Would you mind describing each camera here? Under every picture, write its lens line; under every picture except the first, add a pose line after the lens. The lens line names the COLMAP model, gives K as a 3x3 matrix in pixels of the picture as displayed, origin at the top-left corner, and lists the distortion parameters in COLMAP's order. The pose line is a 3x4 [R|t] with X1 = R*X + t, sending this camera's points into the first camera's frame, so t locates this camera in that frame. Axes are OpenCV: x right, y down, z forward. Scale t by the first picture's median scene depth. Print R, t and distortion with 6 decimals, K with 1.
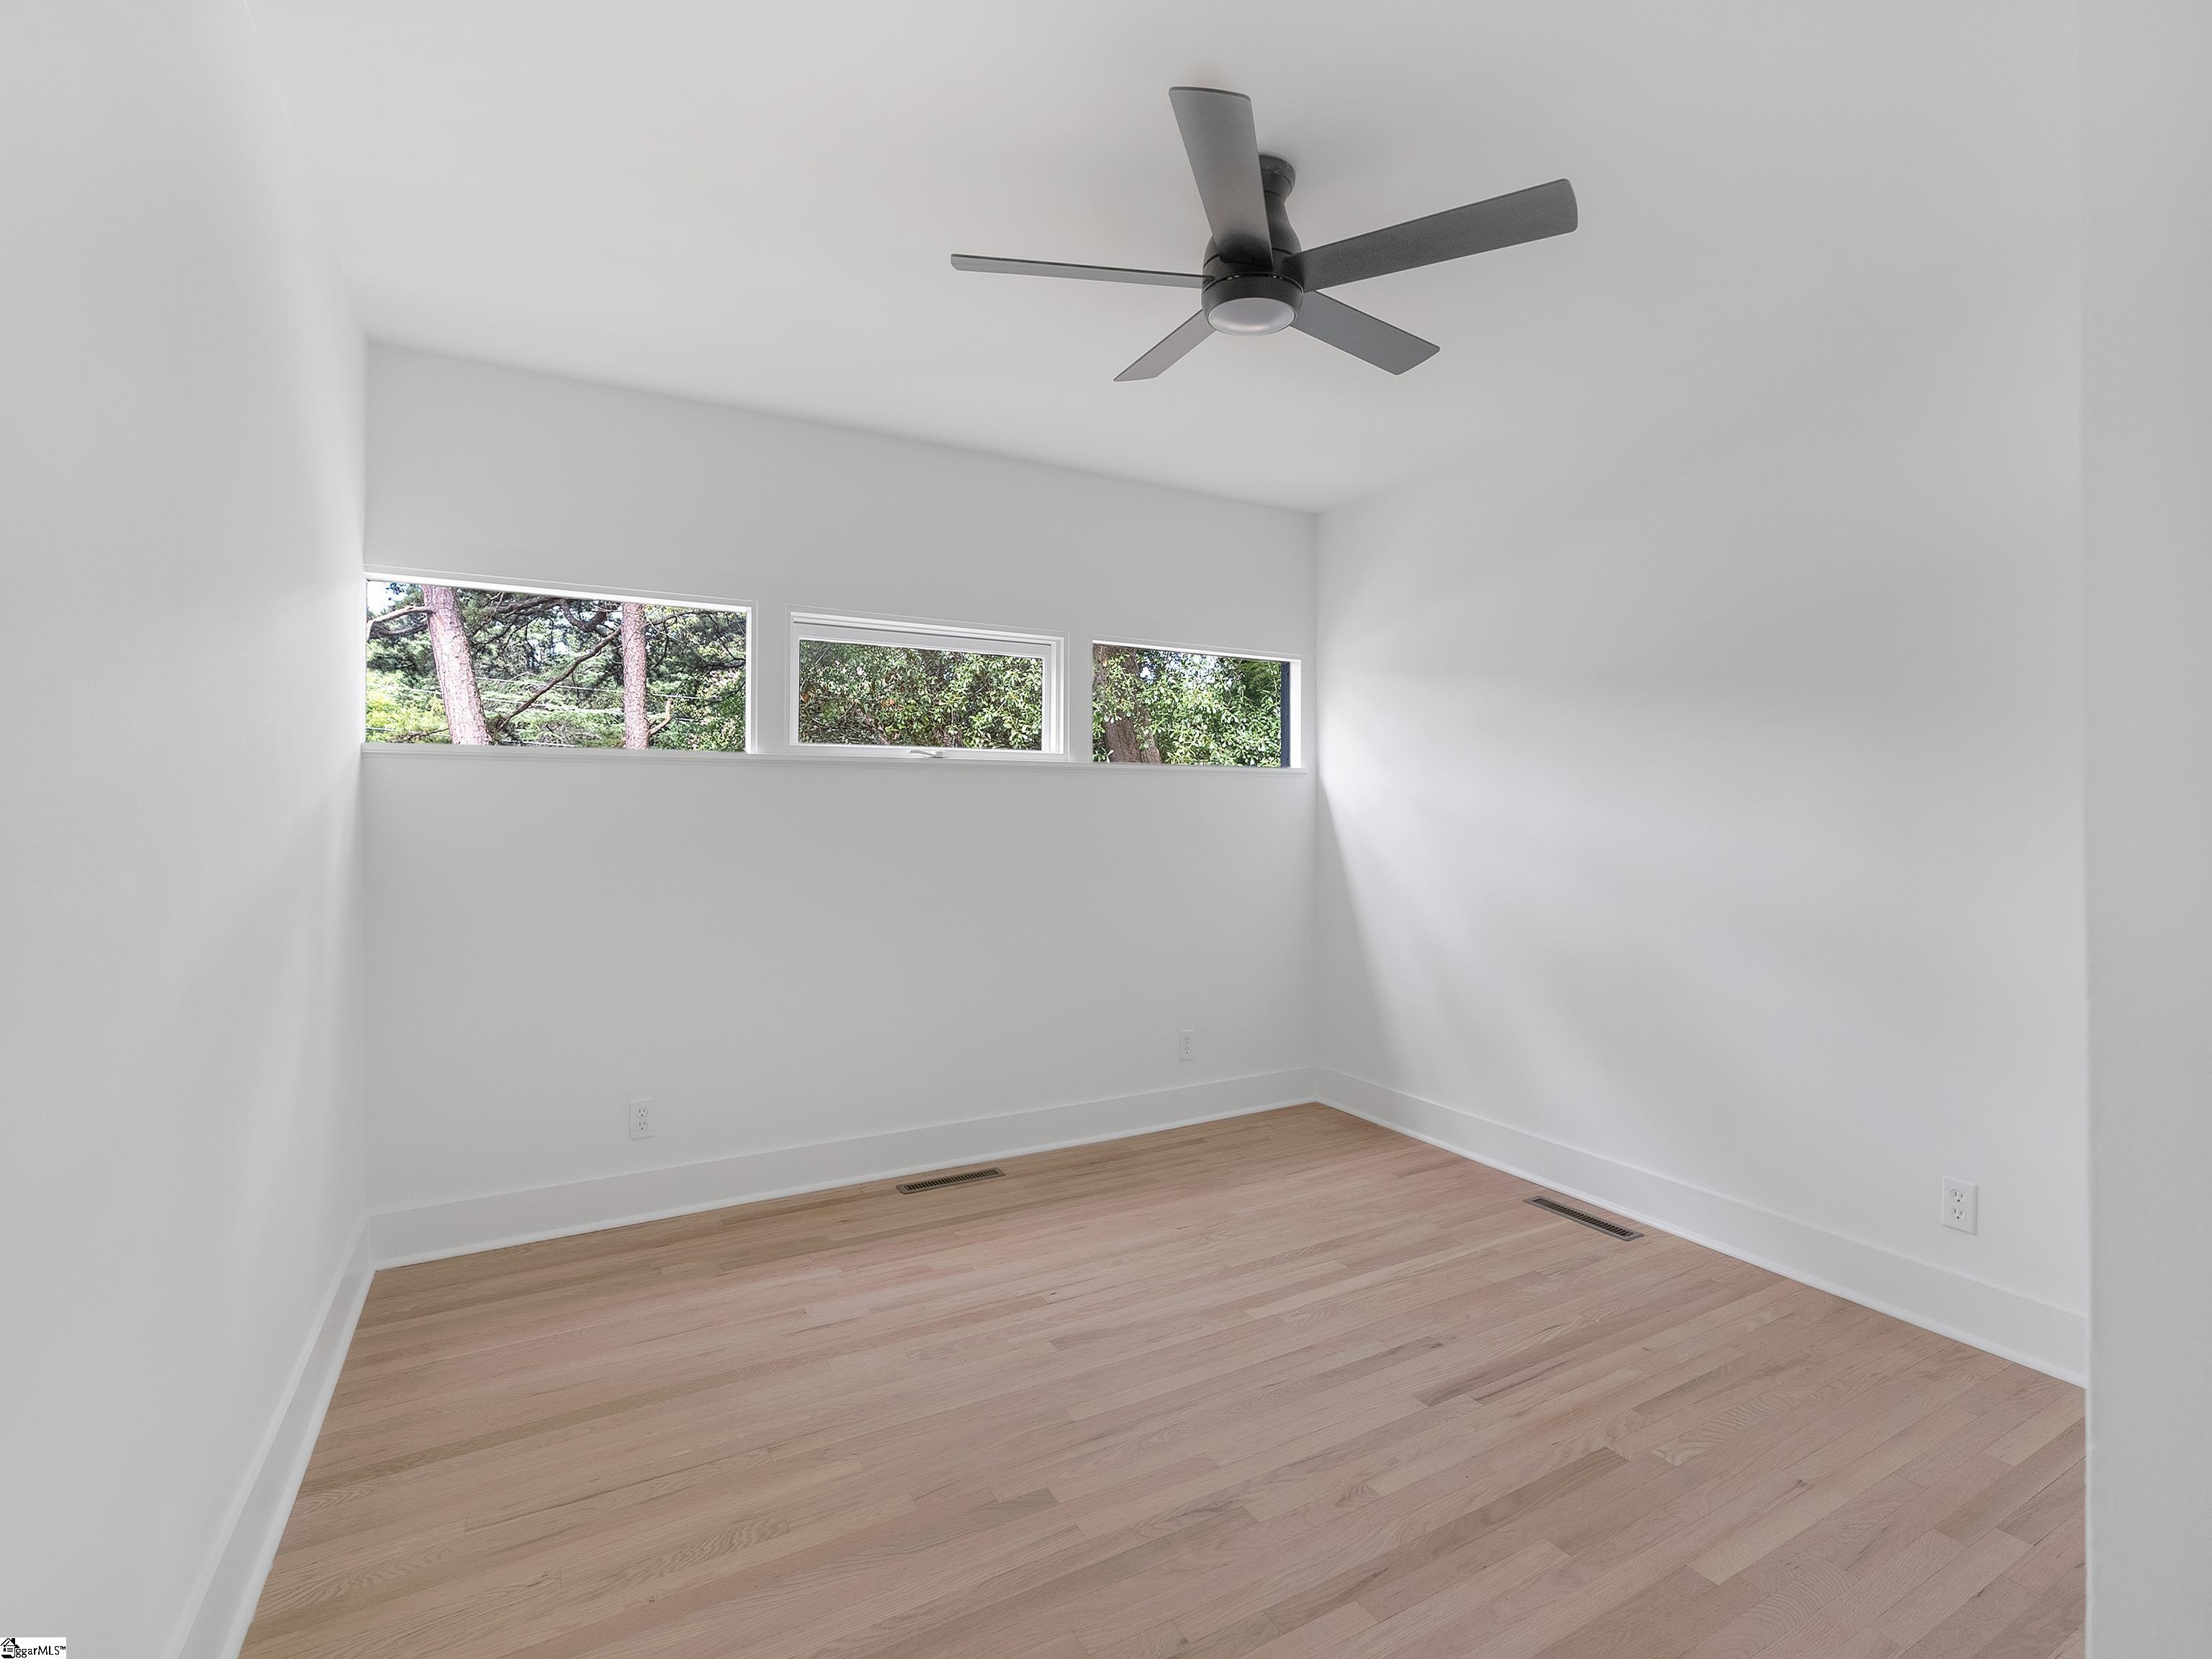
lens RADIAL K [[1014.3, 0, 1107.4], [0, 1014.3, 829.9], [0, 0, 1]] dist [-0.004346, 0.001376]
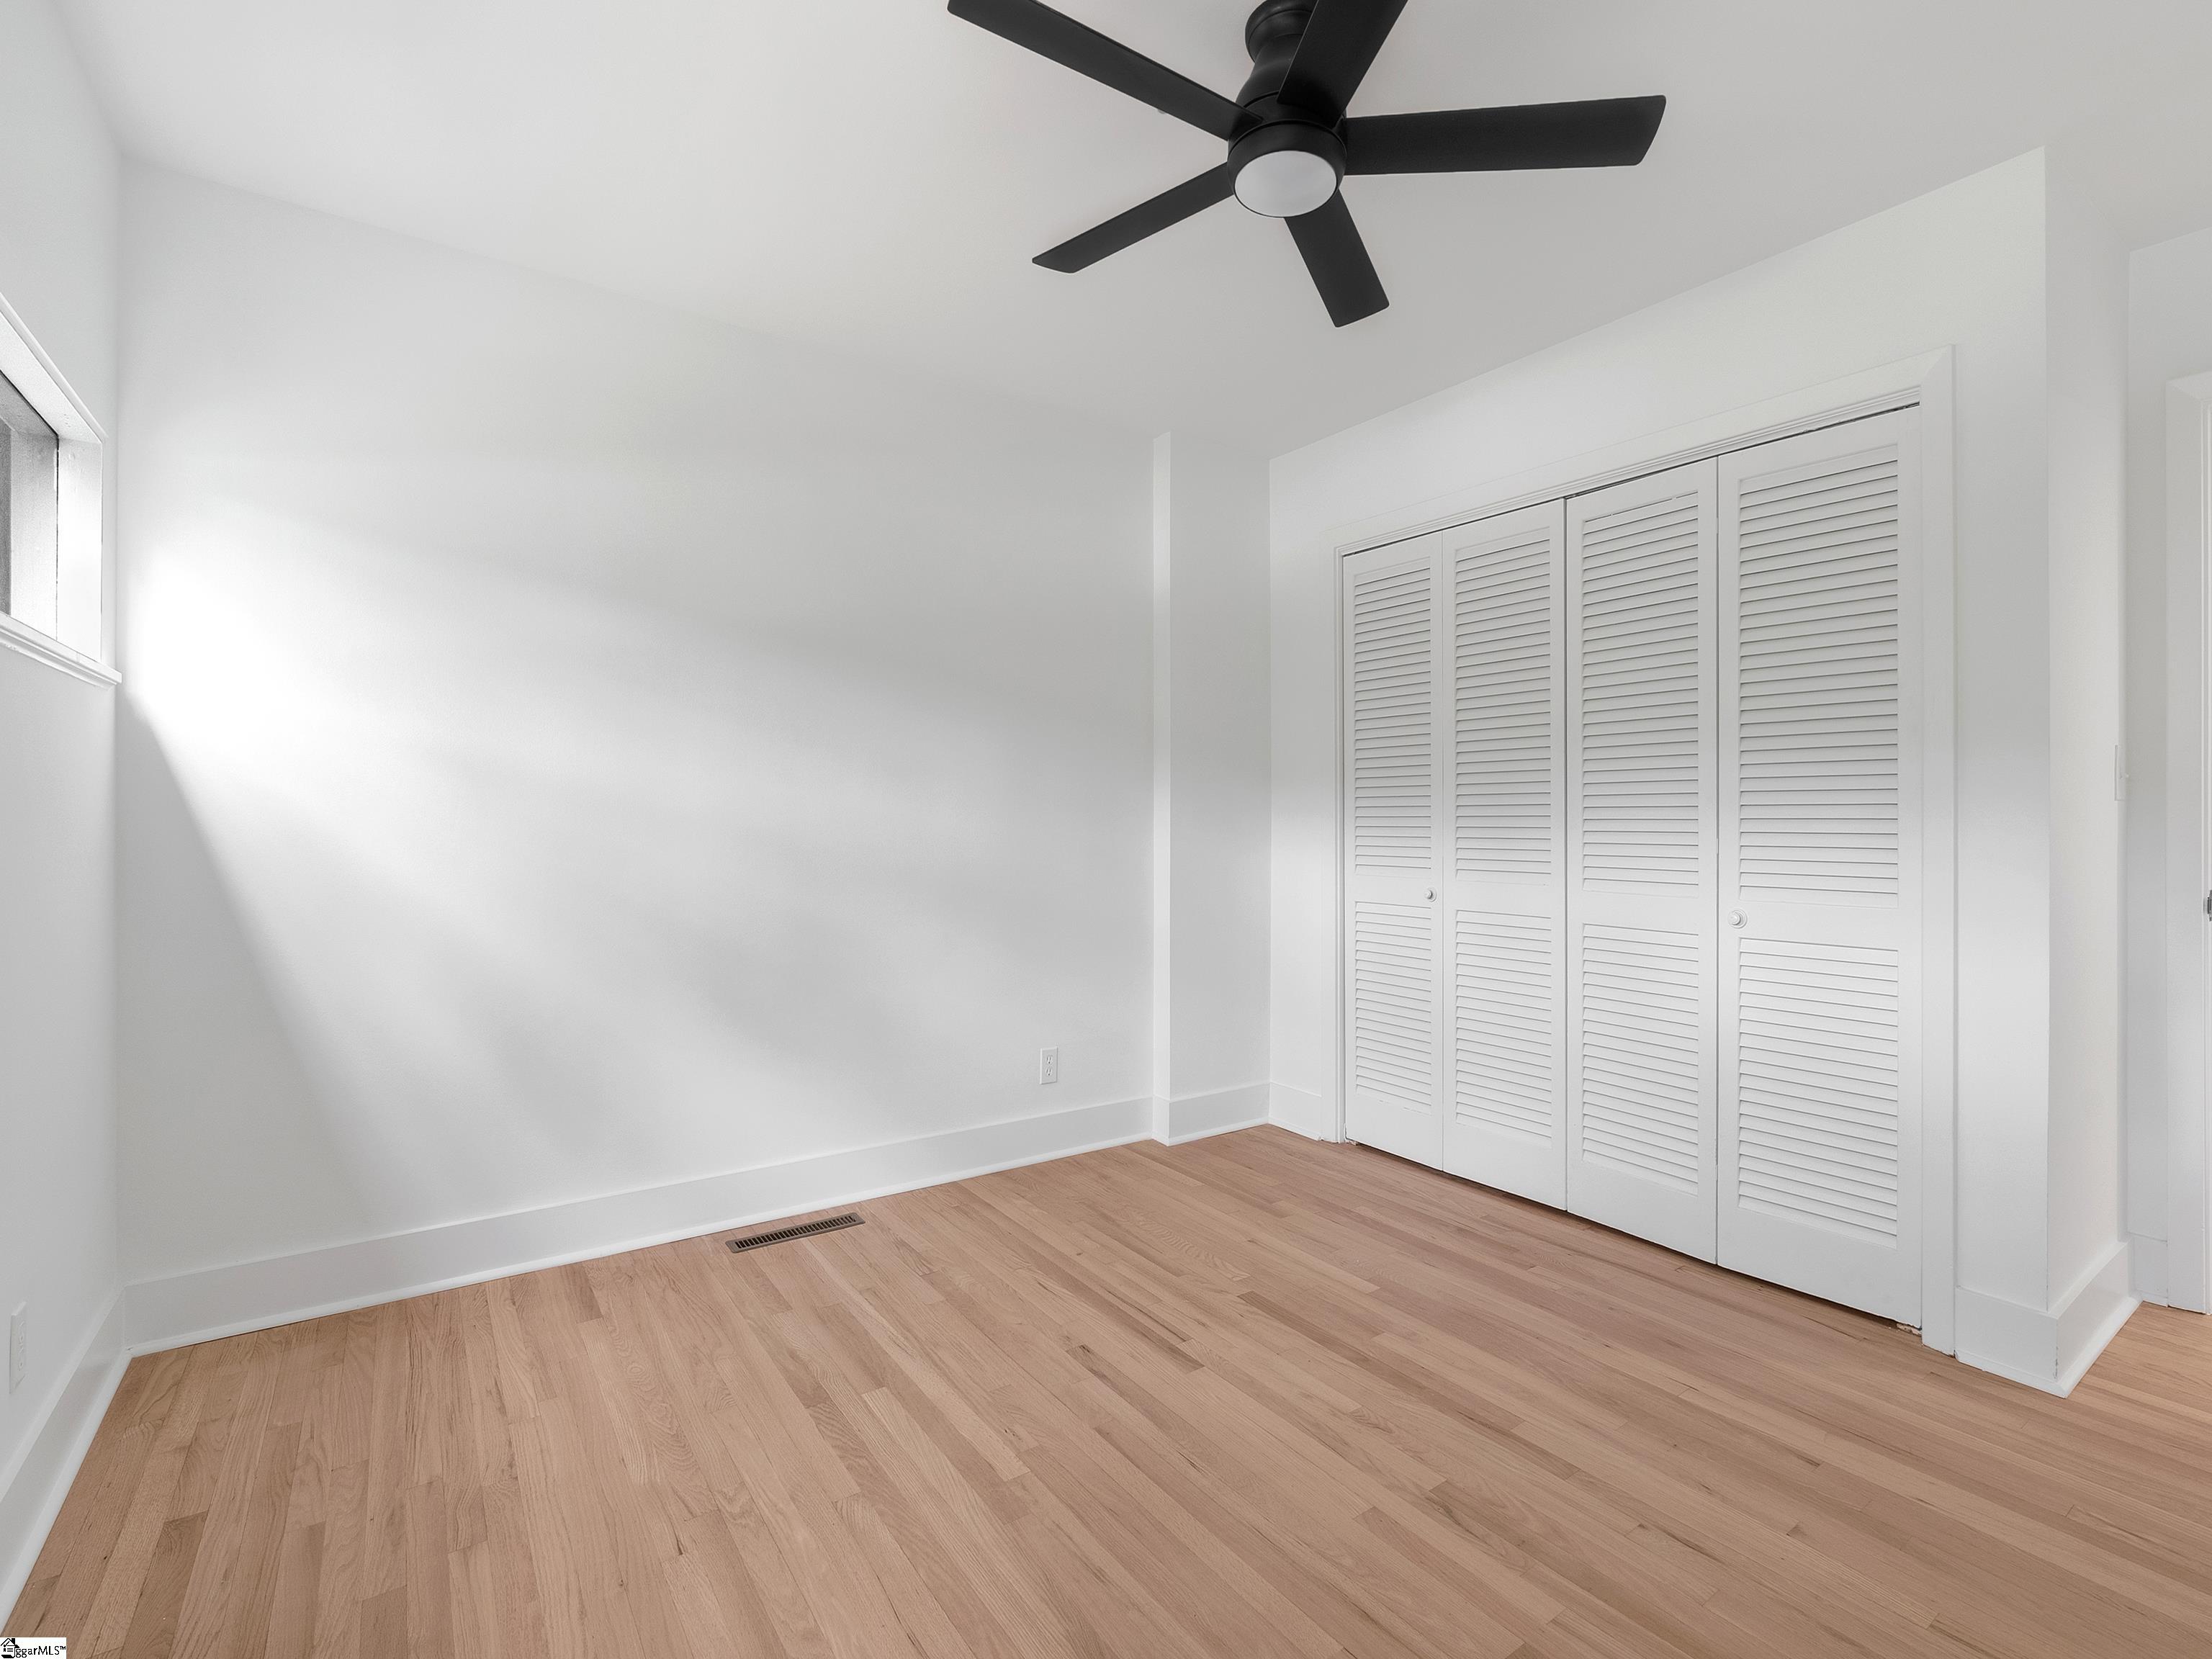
lens RADIAL K [[1014.3, 0, 1121.9], [0, 1014.3, 828.0], [0, 0, 1]] dist [-0.004346, 0.001376]
pose [[-0.109322, -0.005832, 0.993989, -0.464879], [0.006130, 0.999960, 0.006541, 0.019796], [-0.993987, 0.006808, -0.109282, 0.825398]]
